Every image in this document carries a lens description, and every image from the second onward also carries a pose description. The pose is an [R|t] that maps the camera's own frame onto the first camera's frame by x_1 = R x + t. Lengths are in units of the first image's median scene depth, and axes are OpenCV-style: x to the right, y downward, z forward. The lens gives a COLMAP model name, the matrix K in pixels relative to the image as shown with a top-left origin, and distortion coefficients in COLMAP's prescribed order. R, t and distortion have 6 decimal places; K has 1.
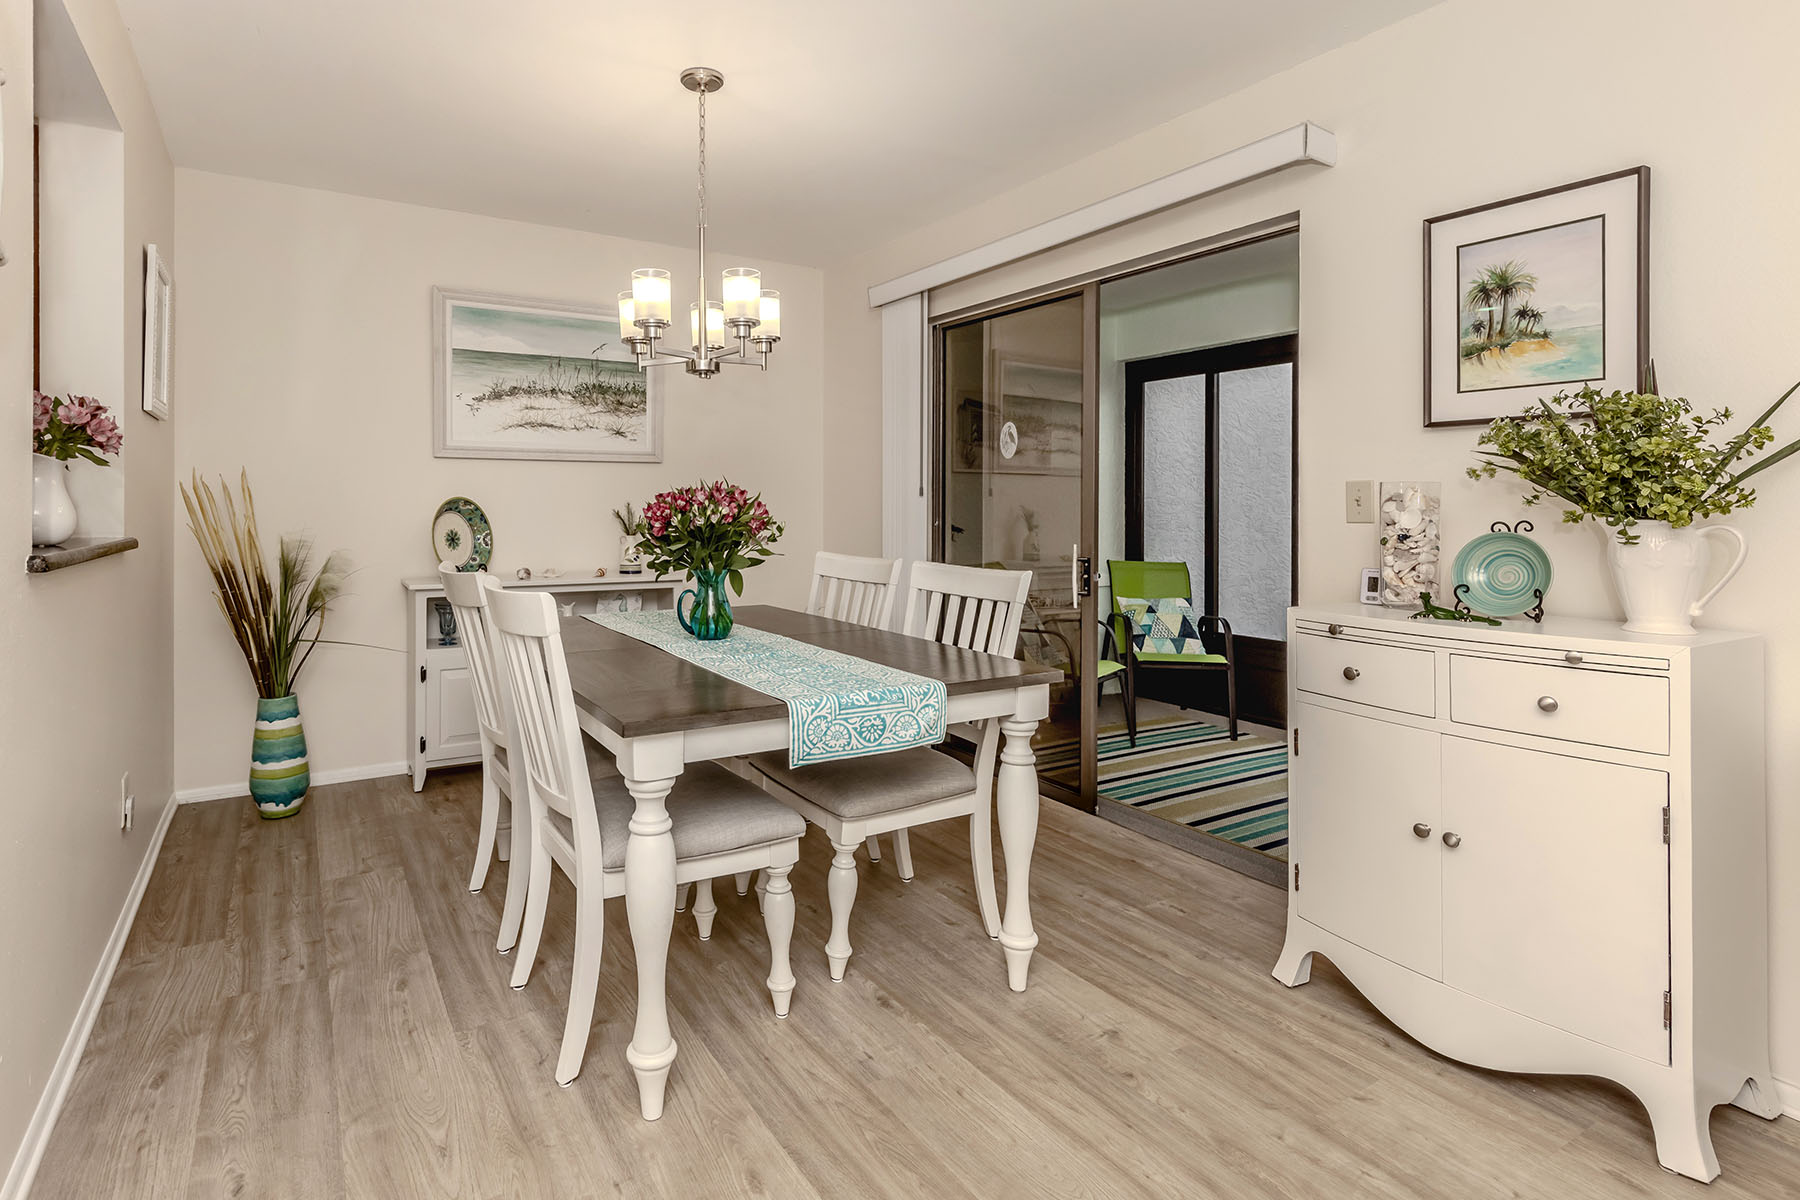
lens RADIAL K [[888.5, 0, 761.9], [0, 888.5, 500.6], [0, 0, 1]] dist [0.002130, 0.001274]
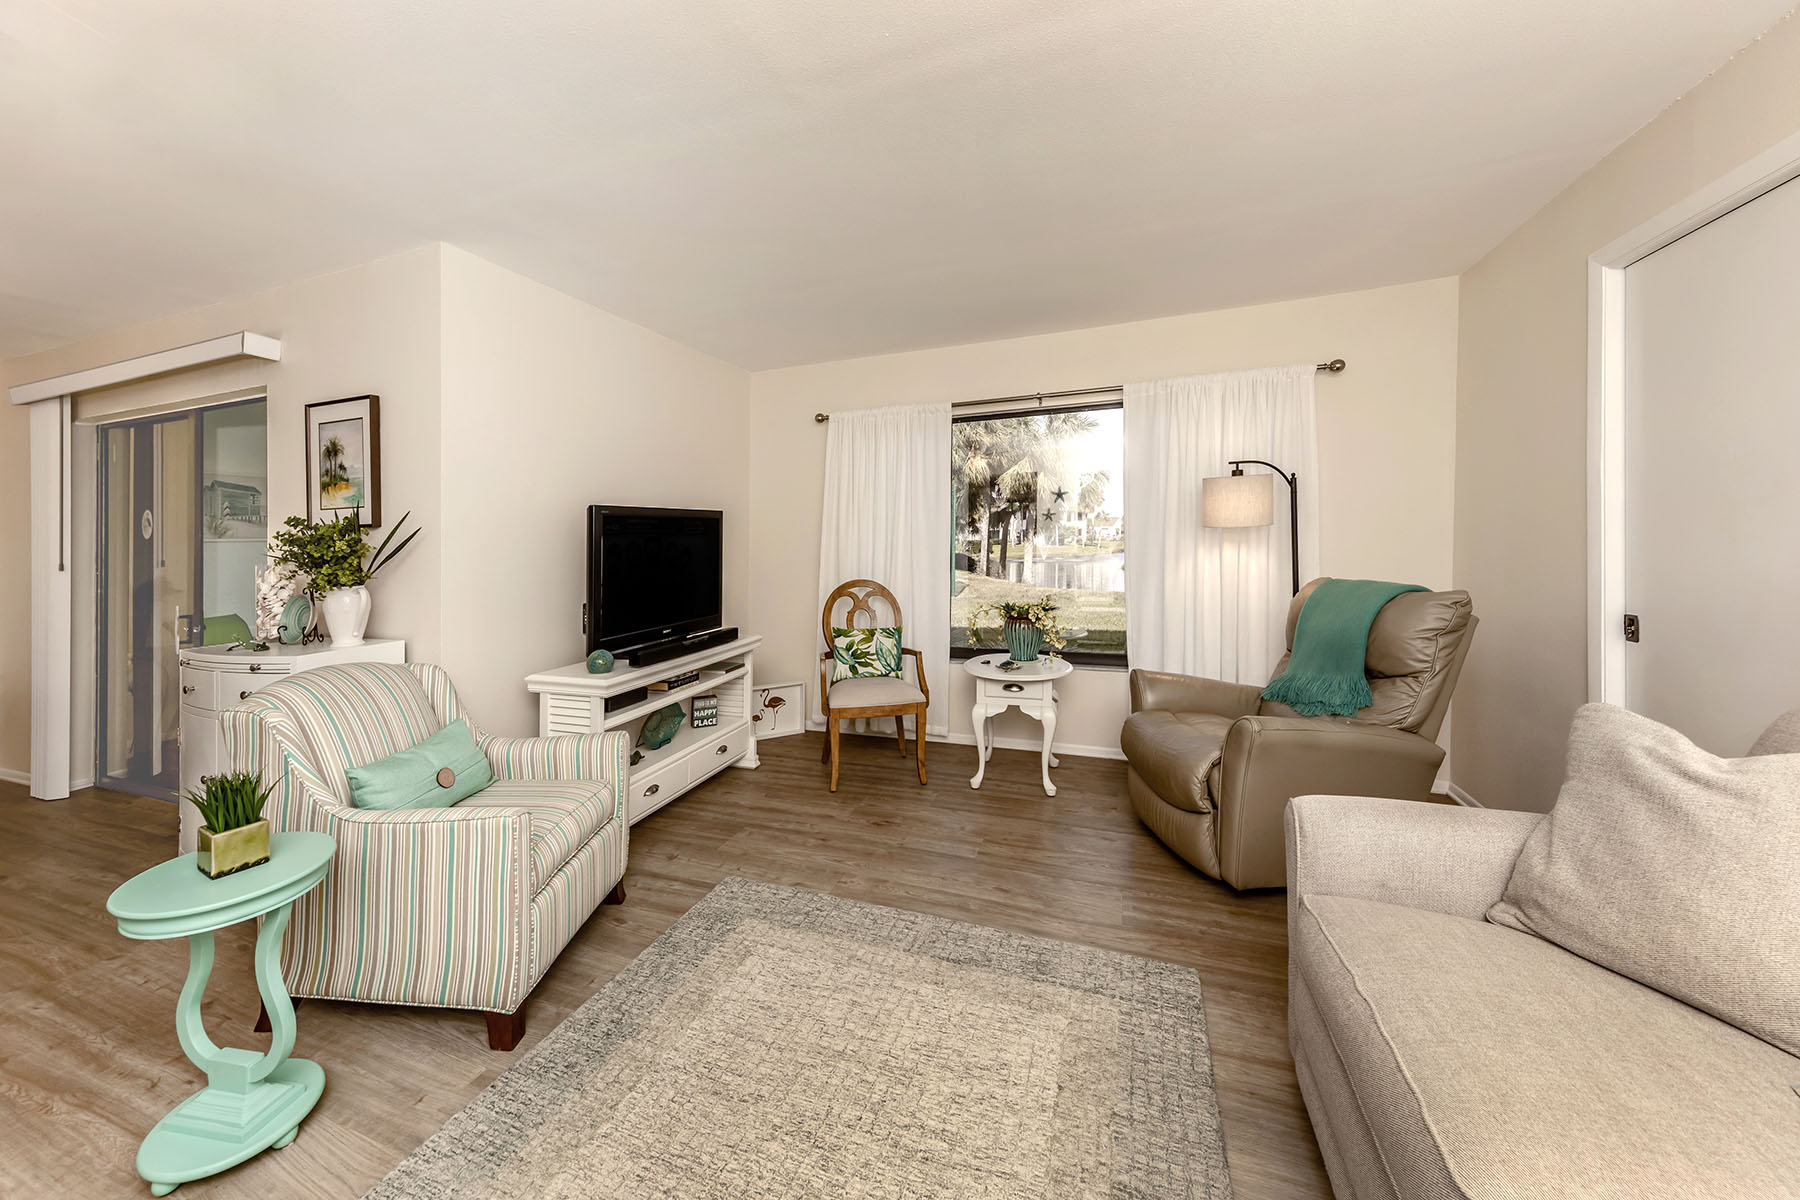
lens RADIAL K [[657.1, 0, 849.4], [0, 657.1, 526.2], [0, 0, 1]] dist [0.006410, -0.000774]
pose [[0.775275, -0.011617, 0.631517, 0.678318], [0.024023, 0.999650, -0.011104, -0.045102], [-0.631167, 0.023779, 0.775282, -0.538564]]
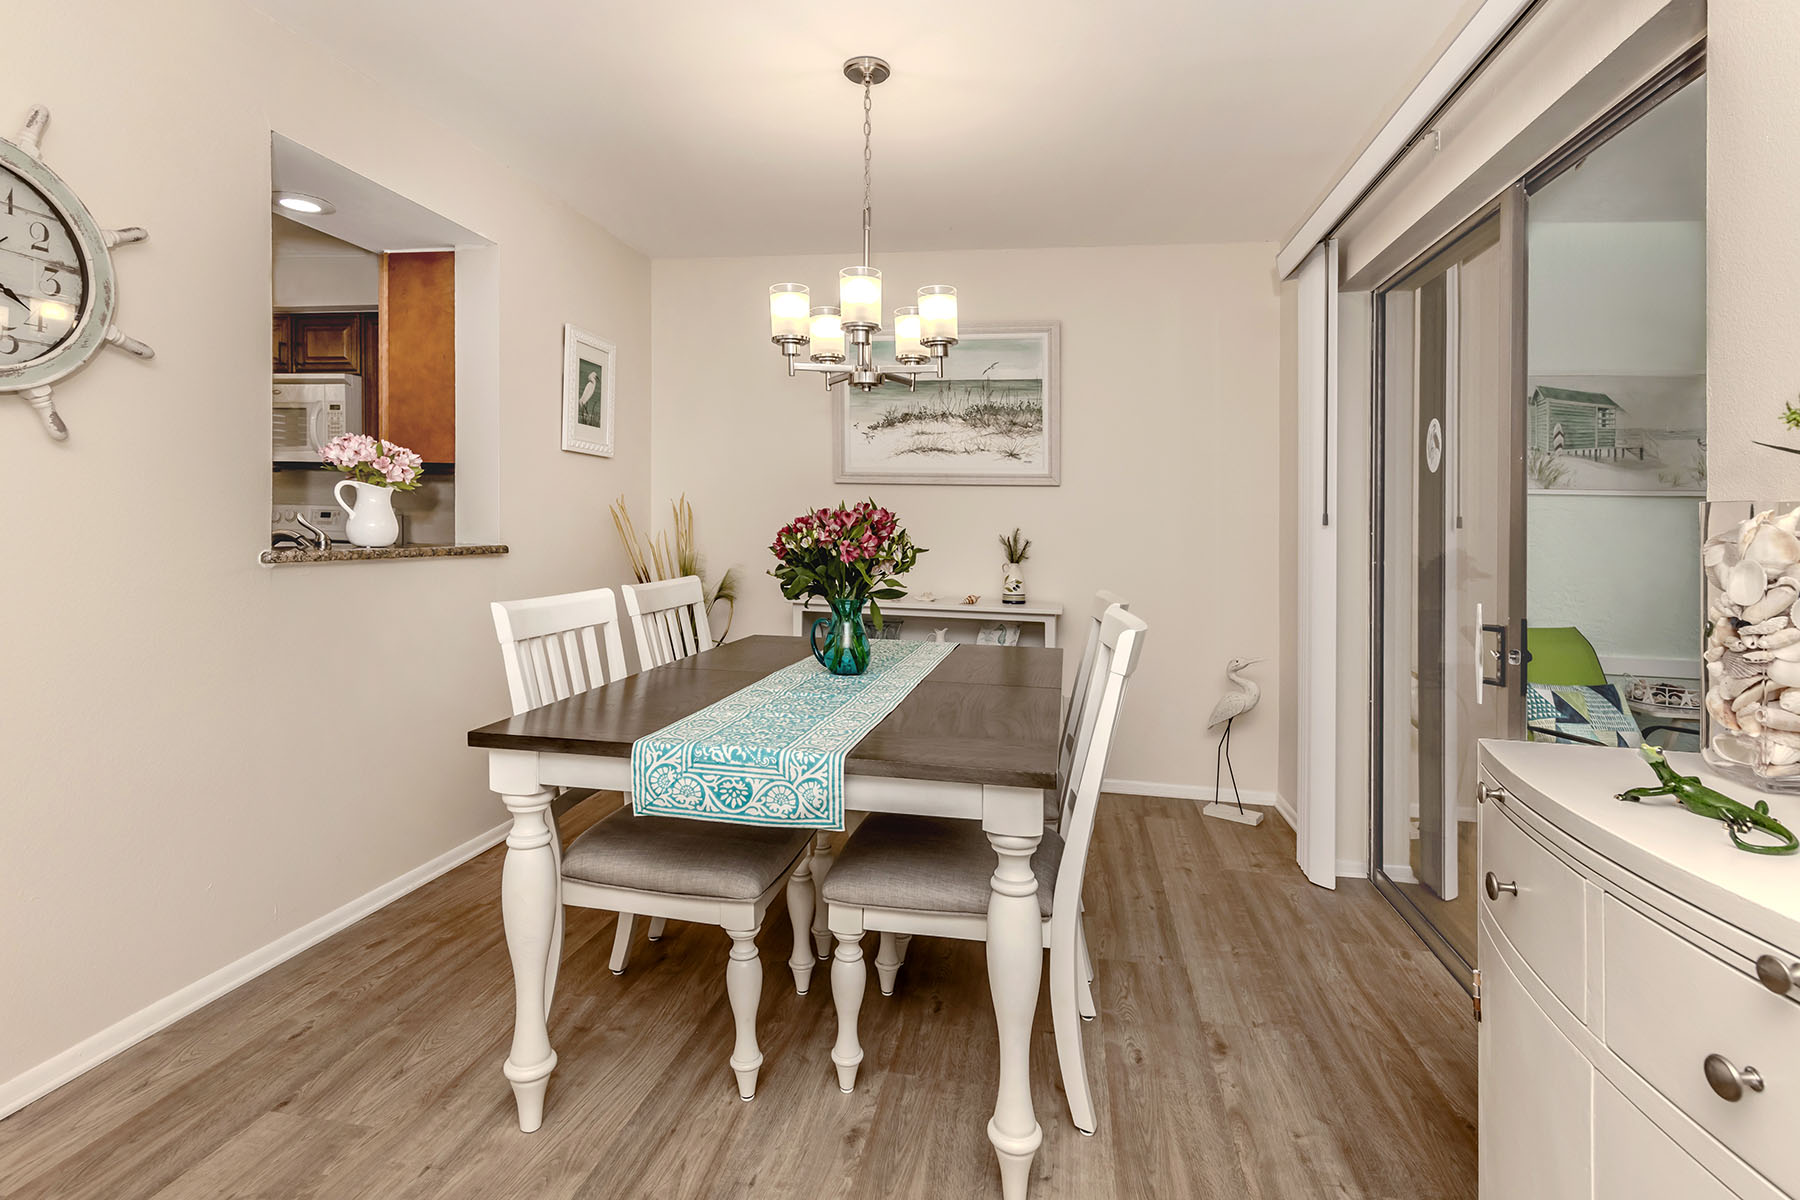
lens RADIAL K [[888.5, 0, 910.3], [0, 888.5, 518.6], [0, 0, 1]] dist [0.002130, 0.001274]
pose [[0.779473, 0.011033, -0.626338, 0.575773], [-0.018099, 0.999824, -0.004911, -0.002768], [0.626174, 0.015164, 0.779536, 0.322334]]
